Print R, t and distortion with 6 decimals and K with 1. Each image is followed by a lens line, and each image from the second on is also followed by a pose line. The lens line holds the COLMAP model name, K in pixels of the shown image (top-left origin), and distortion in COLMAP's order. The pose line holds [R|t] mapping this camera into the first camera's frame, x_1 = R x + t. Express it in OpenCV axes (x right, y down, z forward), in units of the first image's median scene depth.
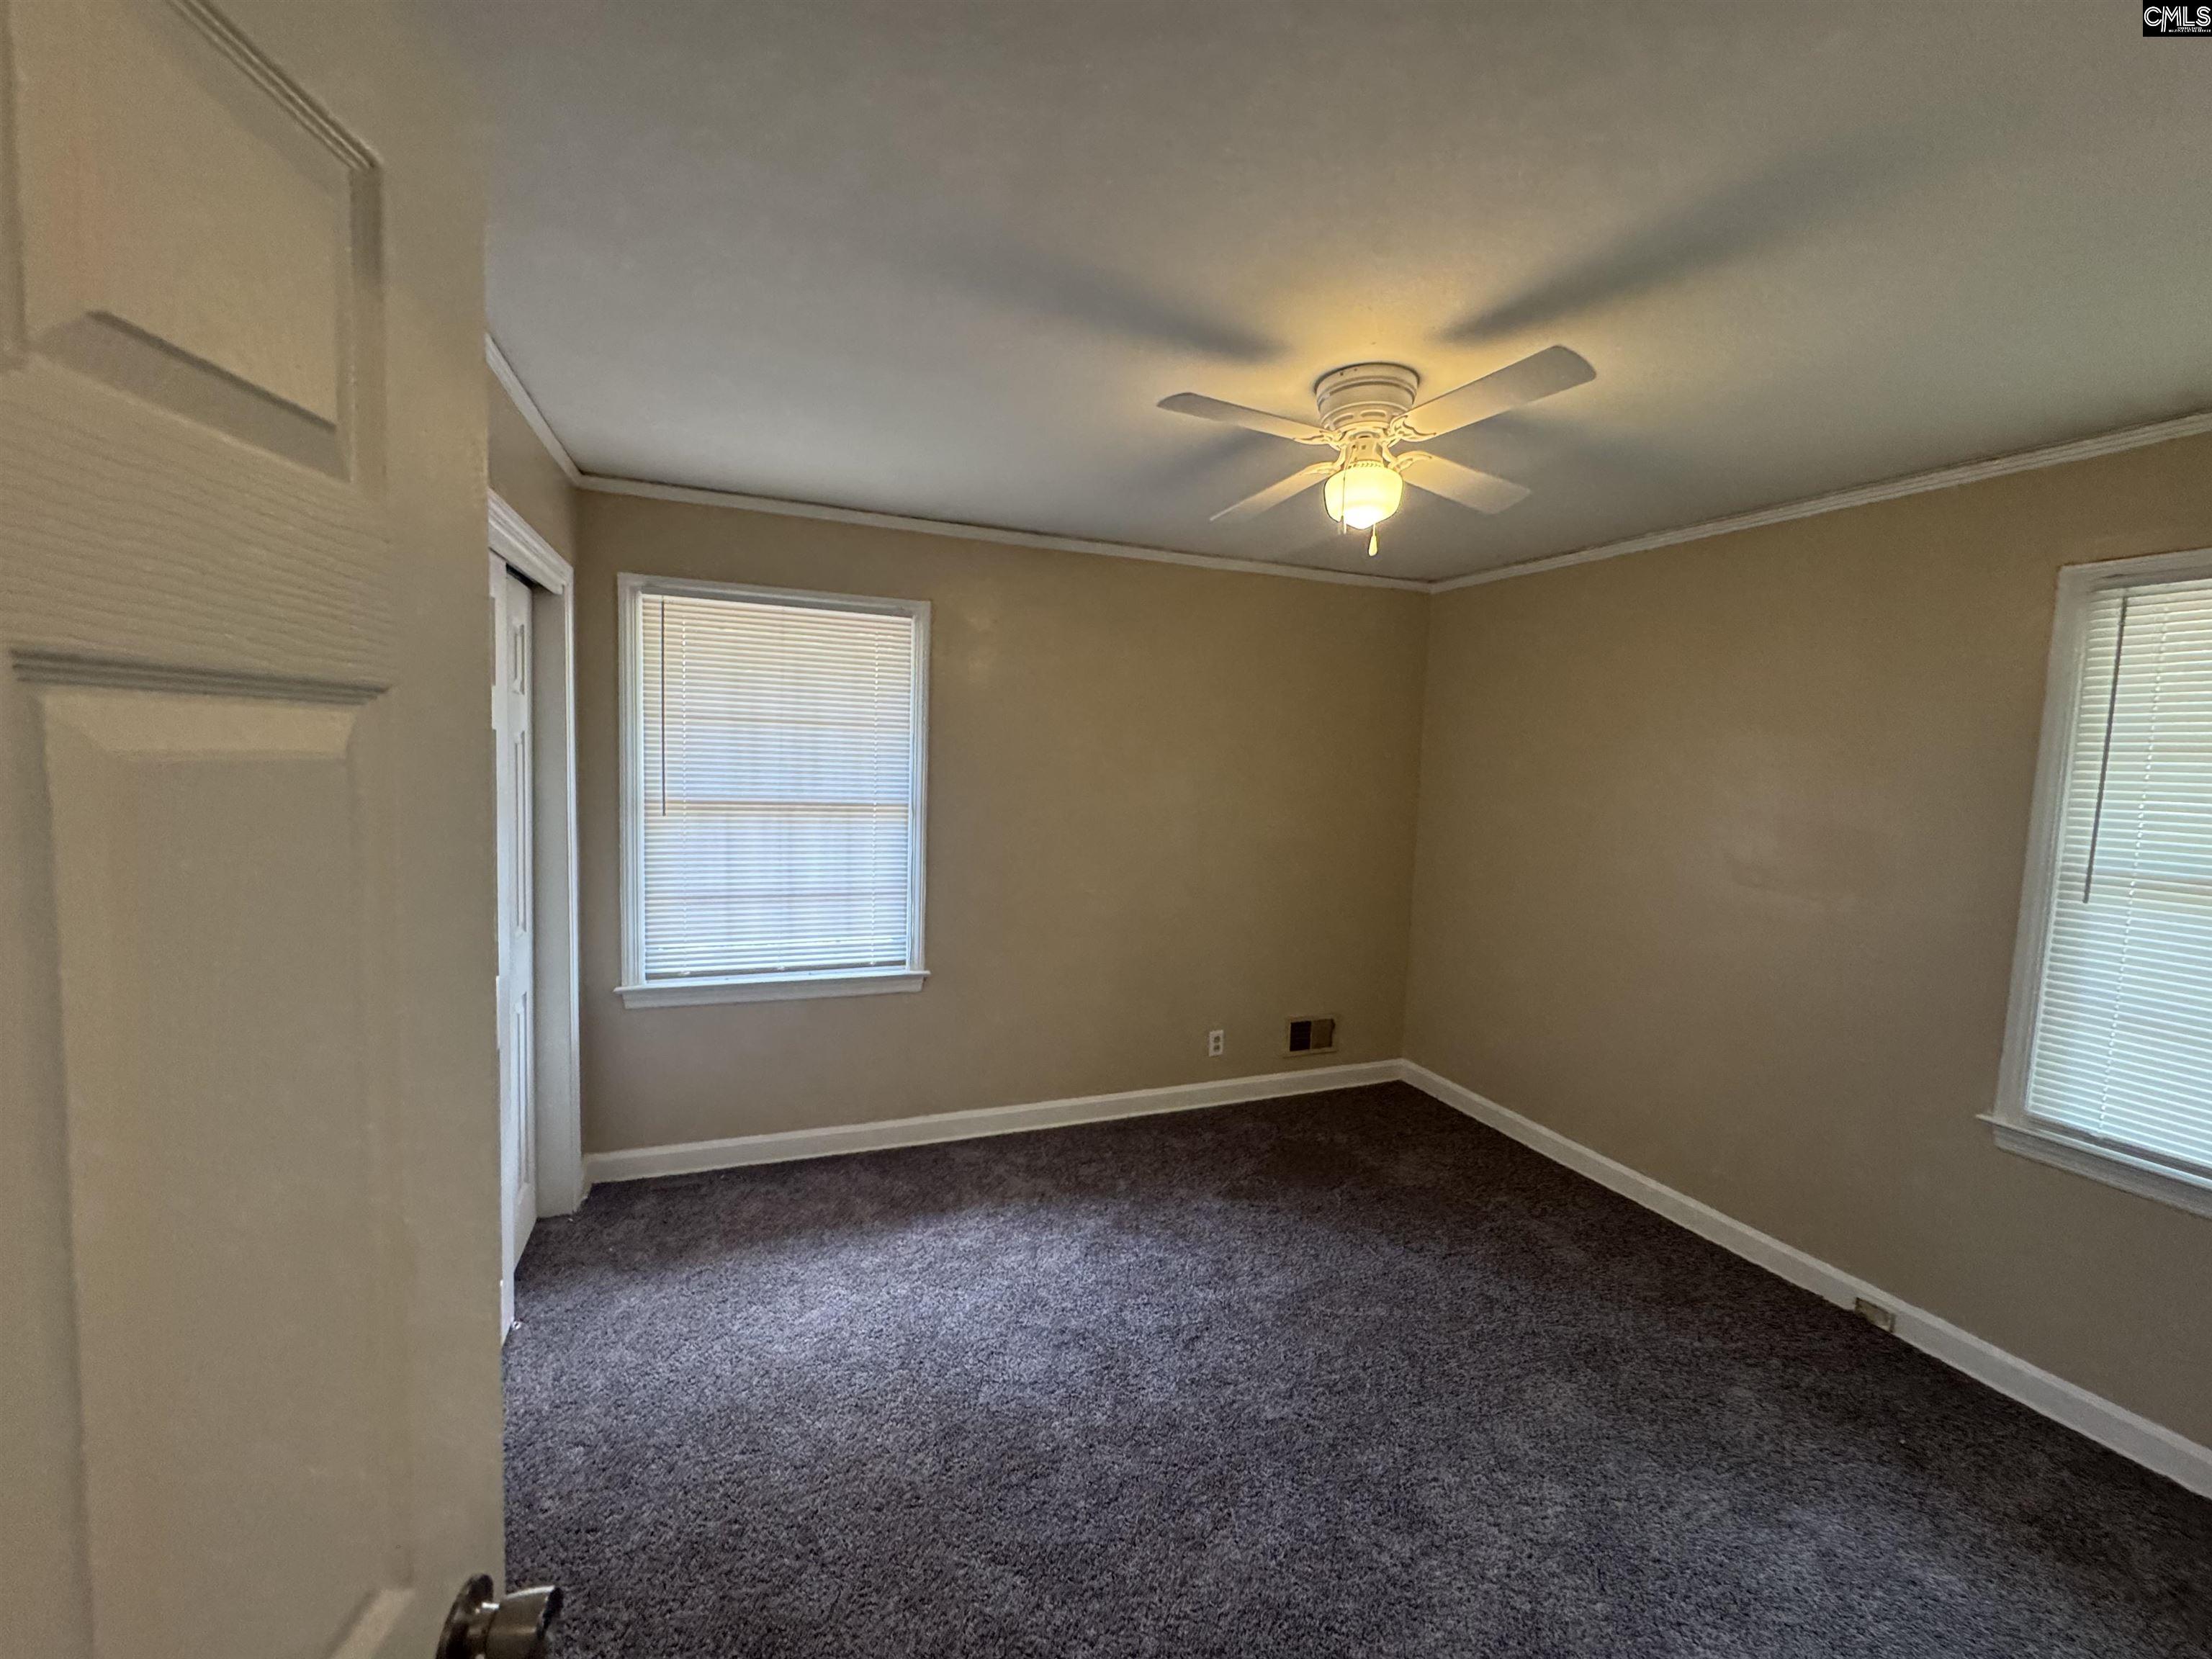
lens RADIAL K [[904.9, 0, 1107.2], [0, 904.9, 825.2], [0, 0, 1]] dist [-0.000503, 0.000405]
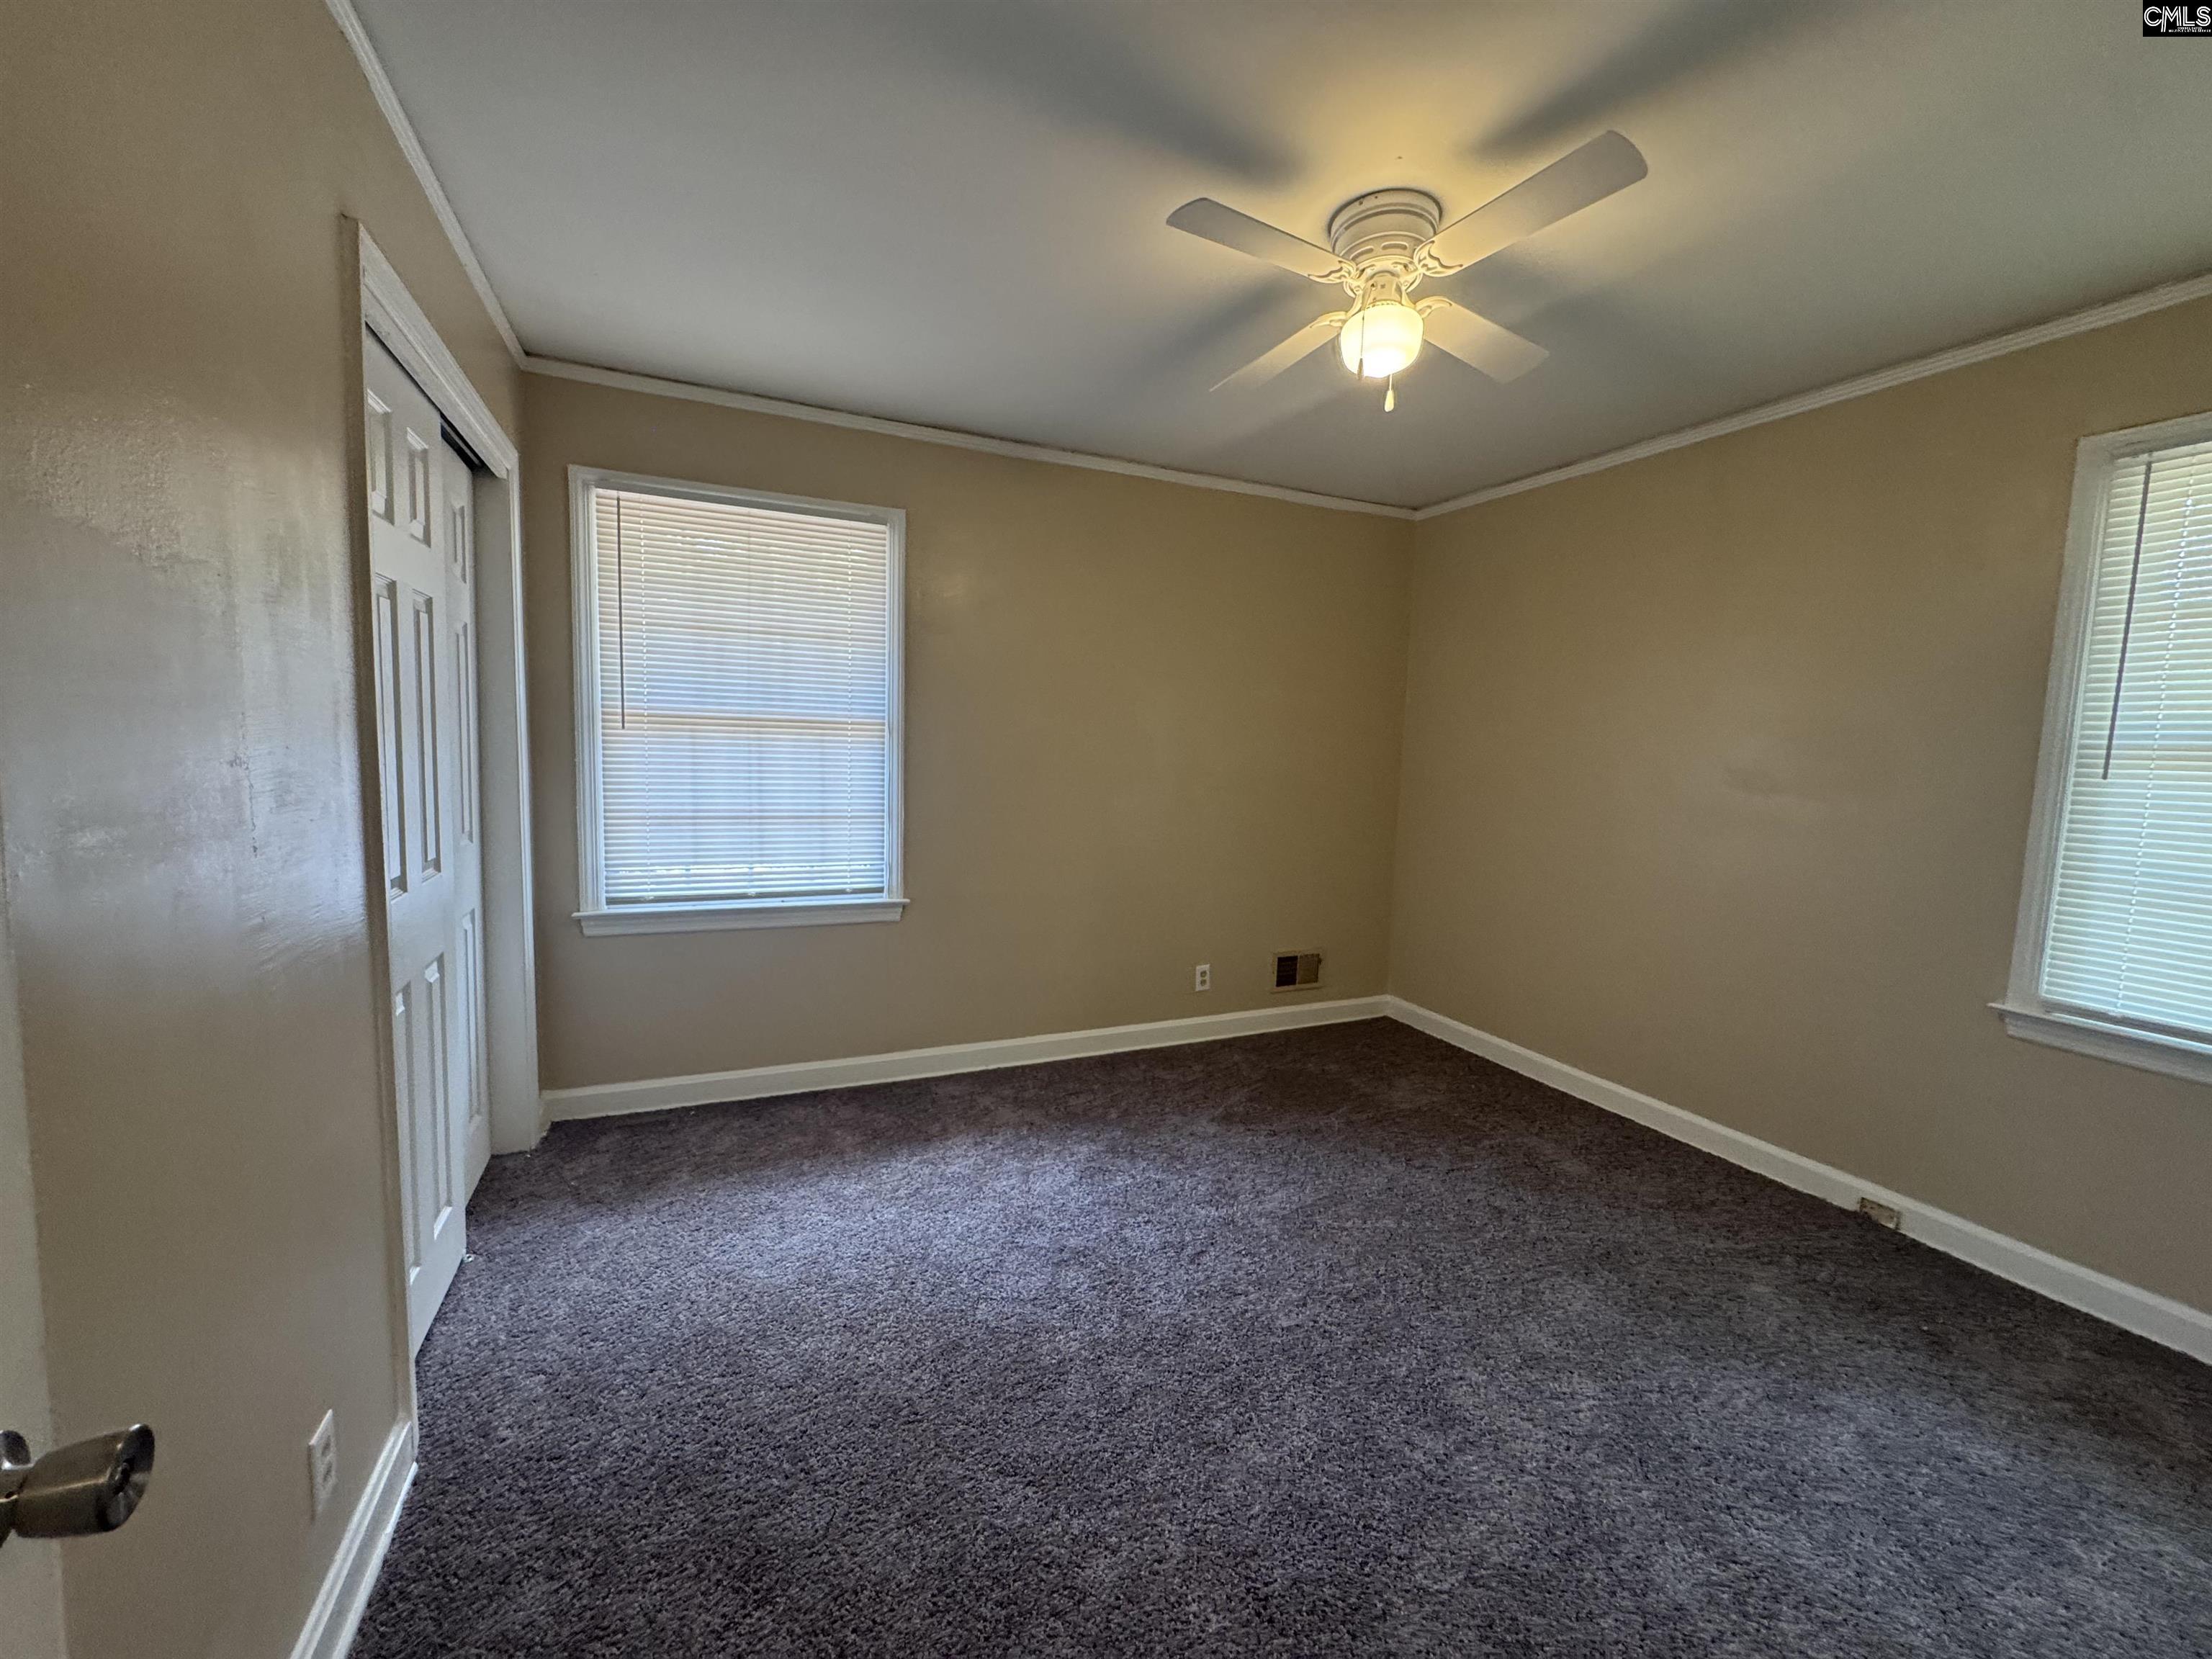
lens RADIAL K [[892.8, 0, 1105.9], [0, 892.8, 825.5], [0, 0, 1]] dist [-0.000522, 0.000107]
pose [[0.999130, -0.008862, 0.040756, -0.039277], [0.008261, 0.999855, 0.014904, 0.108250], [-0.040882, -0.014555, 0.999058, 0.074113]]
